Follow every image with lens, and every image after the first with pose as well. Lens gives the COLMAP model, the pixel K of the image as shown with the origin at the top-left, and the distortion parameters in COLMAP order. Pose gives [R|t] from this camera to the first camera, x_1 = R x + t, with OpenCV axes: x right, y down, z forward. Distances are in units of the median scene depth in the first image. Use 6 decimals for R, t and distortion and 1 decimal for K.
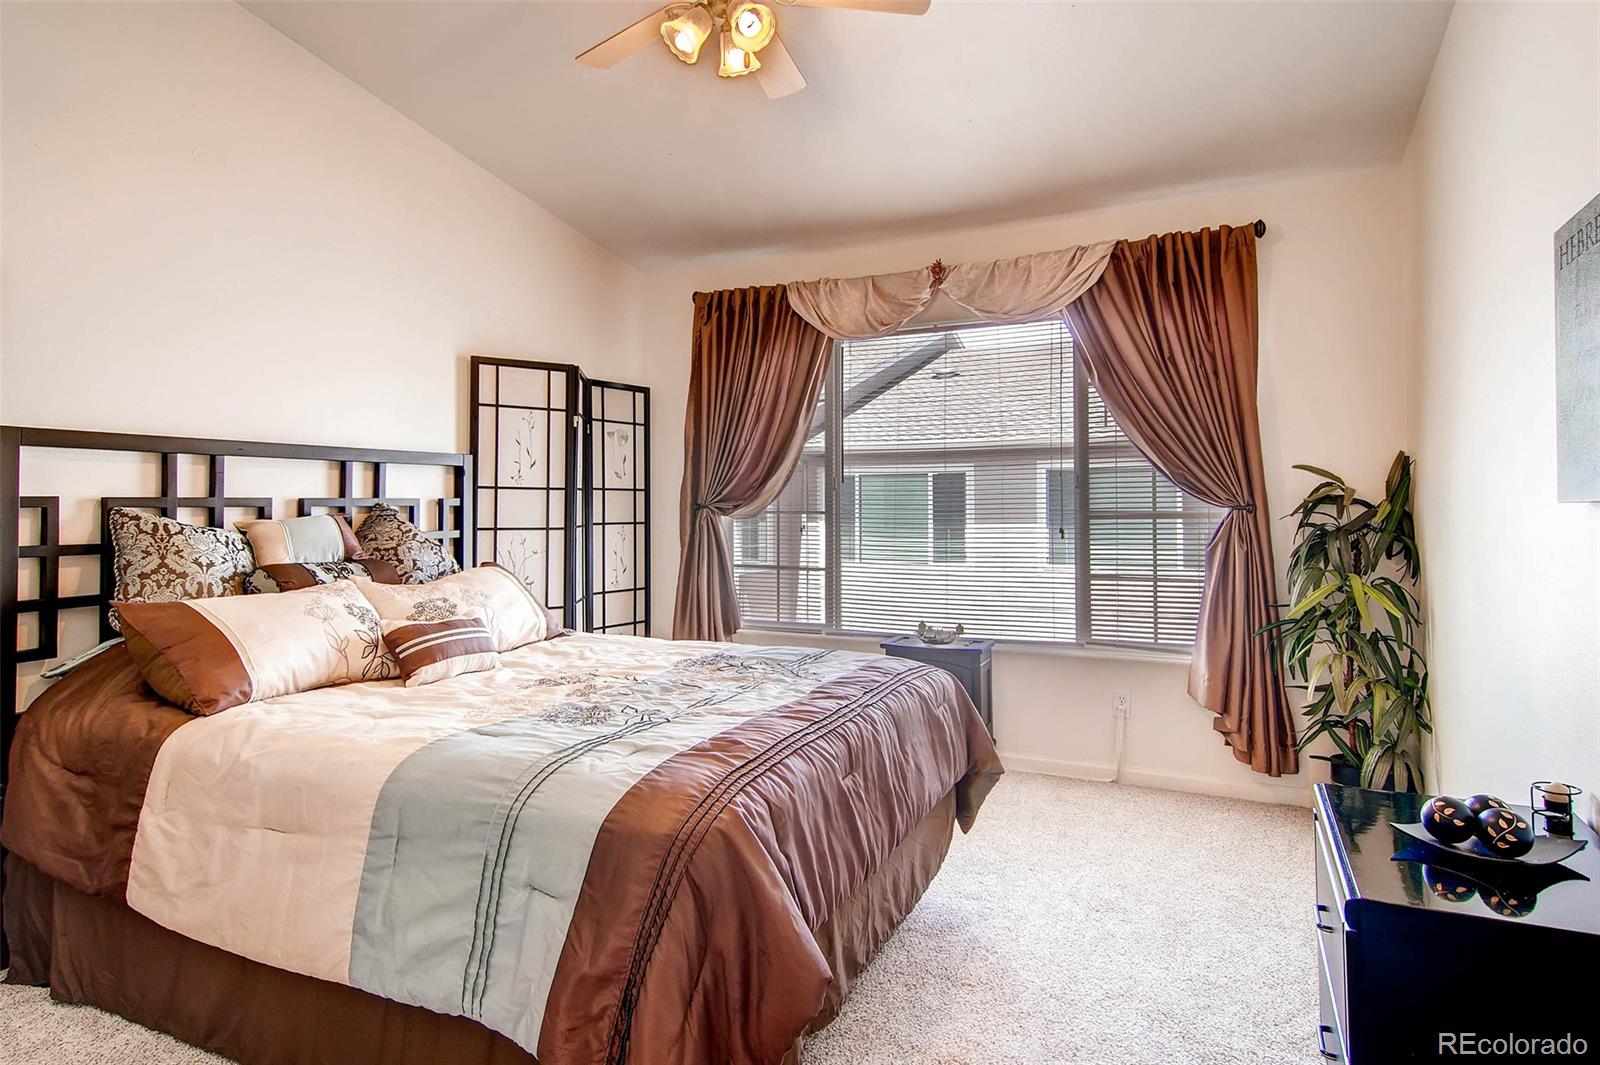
lens RADIAL K [[875.2, 0, 792.8], [0, 875.2, 521.6], [0, 0, 1]] dist [0.015818, -0.002343]
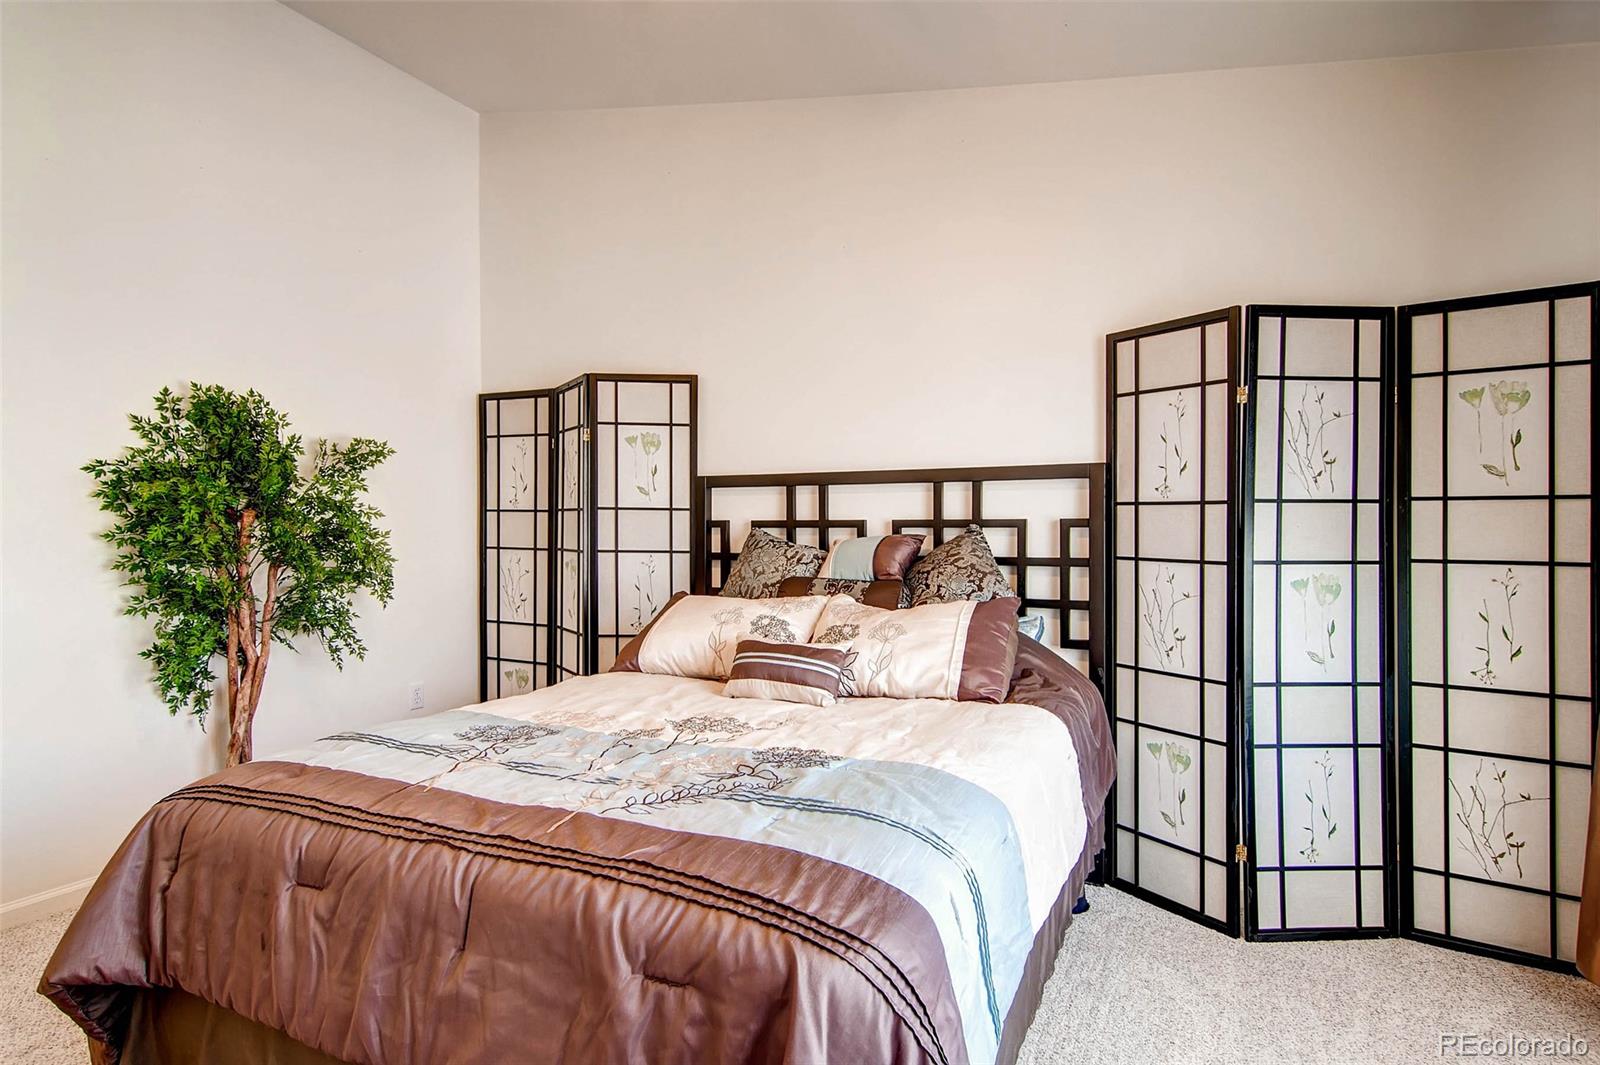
lens RADIAL K [[834.2, 0, 800.0], [0, 834.2, 532.5], [0, 0, 1]] dist [-0.002734, -0.000793]
pose [[-0.015537, 0.011432, -0.999814, 0.389314], [-0.020387, 0.999723, 0.011748, -0.017022], [0.999671, 0.020566, -0.015299, 0.752852]]
